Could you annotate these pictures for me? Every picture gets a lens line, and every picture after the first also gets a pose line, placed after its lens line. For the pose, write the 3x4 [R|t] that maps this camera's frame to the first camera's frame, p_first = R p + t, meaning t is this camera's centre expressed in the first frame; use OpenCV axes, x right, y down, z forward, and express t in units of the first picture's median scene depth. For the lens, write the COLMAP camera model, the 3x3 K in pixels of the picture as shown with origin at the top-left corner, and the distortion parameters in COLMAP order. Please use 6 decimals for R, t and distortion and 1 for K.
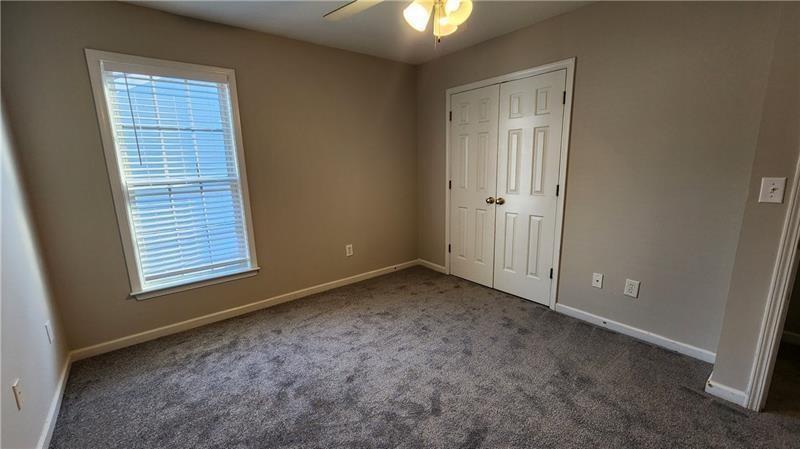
lens RADIAL K [[331.6, 0, 393.4], [0, 331.6, 231.4], [0, 0, 1]] dist [-0.008584, 0.000336]
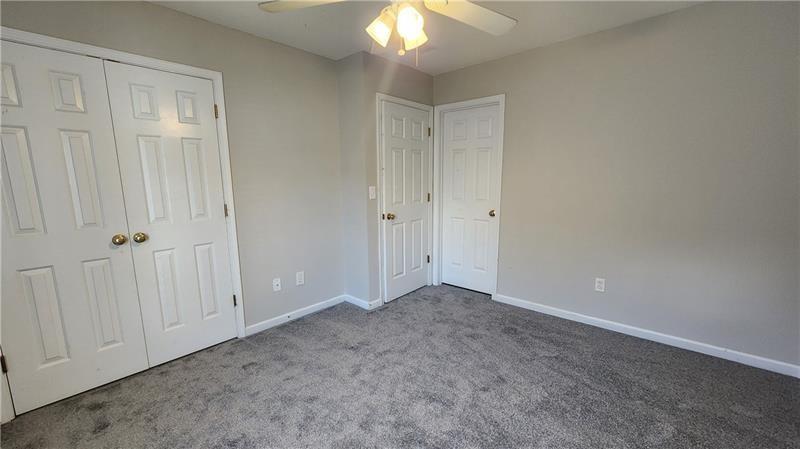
lens RADIAL K [[331.6, 0, 393.4], [0, 331.6, 231.4], [0, 0, 1]] dist [-0.008584, 0.000336]
pose [[-0.174879, -0.128629, 0.976152, -0.480547], [0.220051, 0.961245, 0.166087, -0.114966], [-0.959685, 0.243848, -0.139796, 0.679125]]
